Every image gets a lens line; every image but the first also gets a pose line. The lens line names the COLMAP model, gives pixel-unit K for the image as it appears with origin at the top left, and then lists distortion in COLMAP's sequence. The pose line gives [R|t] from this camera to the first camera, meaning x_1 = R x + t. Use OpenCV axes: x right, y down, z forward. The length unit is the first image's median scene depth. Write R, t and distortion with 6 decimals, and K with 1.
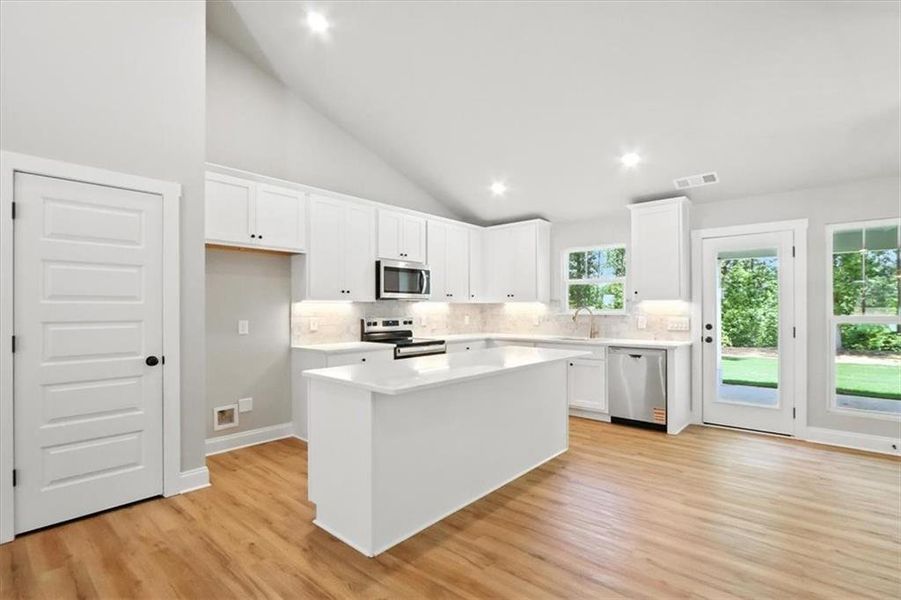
lens RADIAL K [[426.0, 0, 460.0], [0, 426.0, 303.6], [0, 0, 1]] dist [-0.011961, 0.000264]
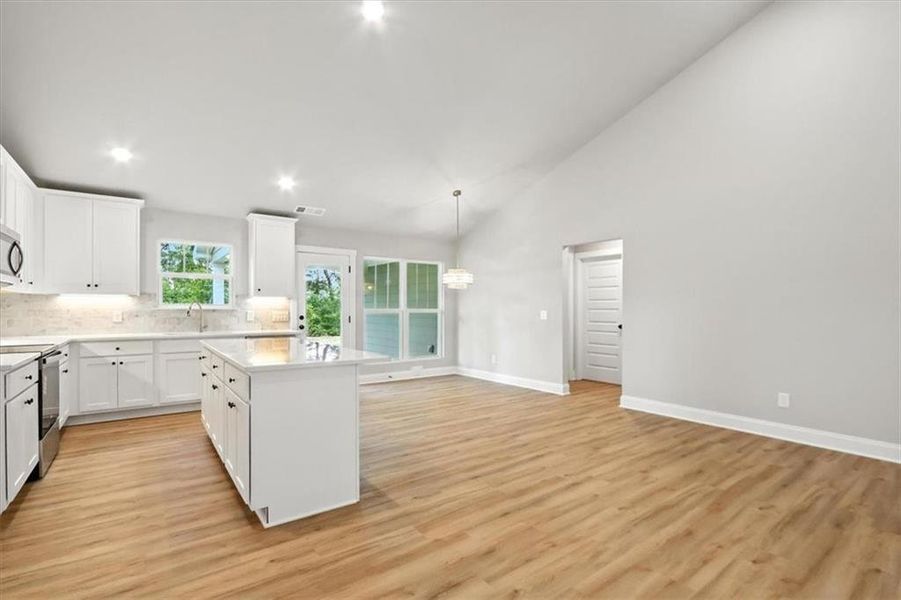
lens RADIAL K [[426.0, 0, 460.0], [0, 426.0, 303.6], [0, 0, 1]] dist [-0.011961, 0.000264]
pose [[0.210983, 0.014153, 0.977387, -0.630039], [-0.013633, 0.999841, -0.011535, 0.018395], [-0.977395, -0.010891, 0.211142, 0.215760]]
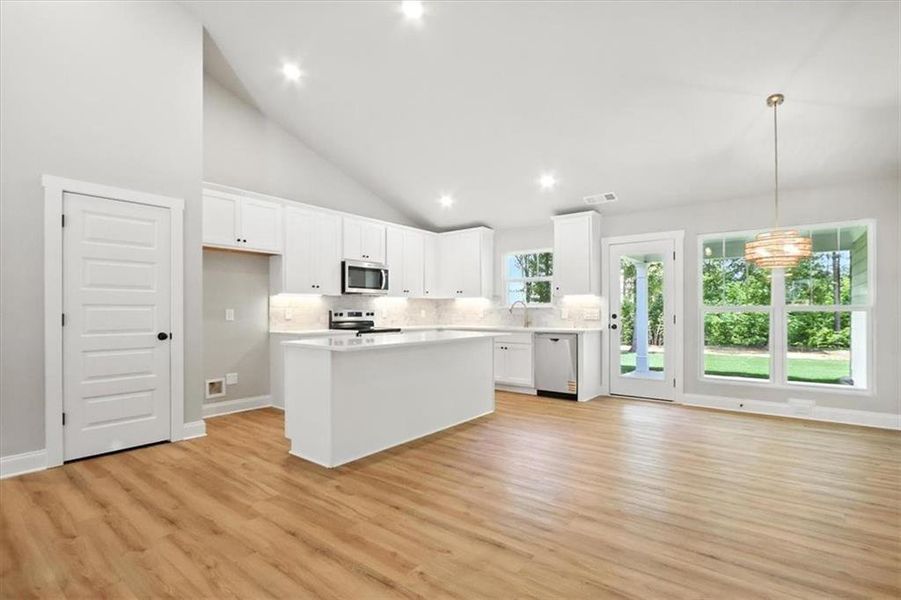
lens RADIAL K [[423.4, 0, 457.2], [0, 423.4, 307.1], [0, 0, 1]] dist [-0.011570, -0.000263]
pose [[0.998660, 0.000791, 0.051745, 0.065703], [-0.000911, 0.999997, 0.002307, 0.025375], [-0.051743, -0.002352, 0.998658, -0.203153]]
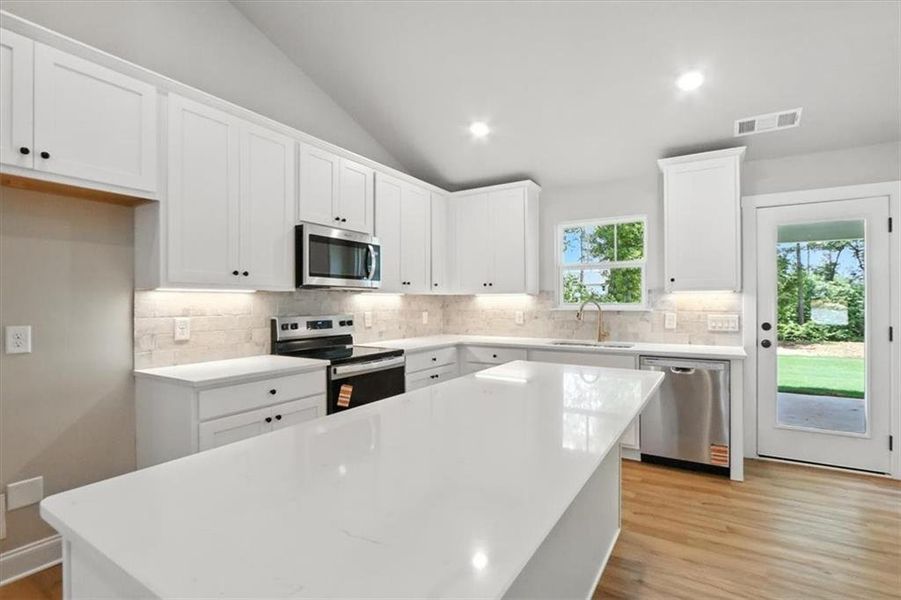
lens RADIAL K [[426.0, 0, 460.0], [0, 426.0, 303.6], [0, 0, 1]] dist [-0.011961, 0.000264]
pose [[0.985851, -0.000982, 0.167621, -0.066167], [-0.001507, 0.999890, 0.014725, 0.004235], [-0.167617, -0.014769, 0.985742, 0.354862]]
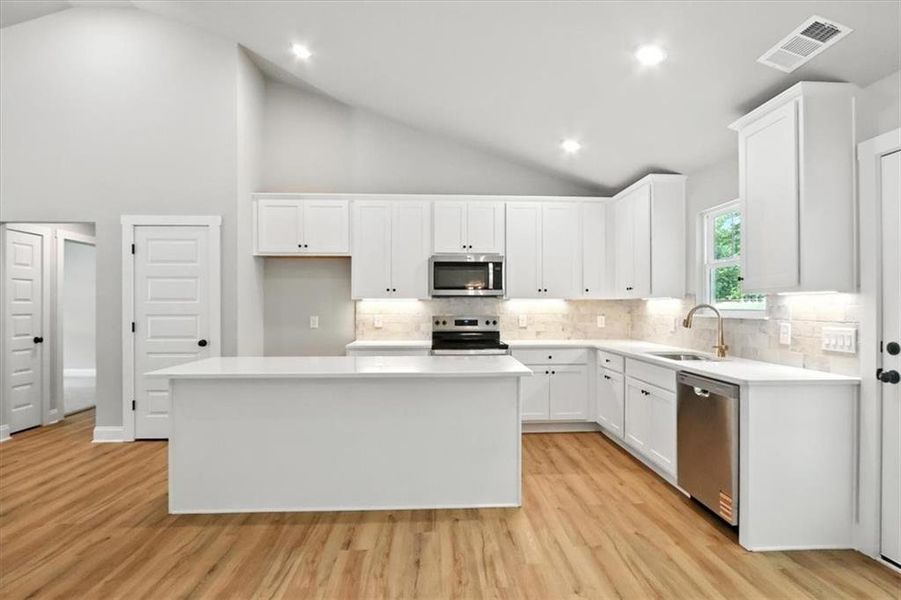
lens RADIAL K [[475.6, 0, 459.8], [0, 475.6, 303.4], [0, 0, 1]] dist [-0.013994, -0.000511]
pose [[0.691796, -0.002287, -0.722089, 0.622130], [0.007627, 0.999962, 0.004141, 0.000759], [0.722053, -0.008372, 0.691787, 0.314741]]
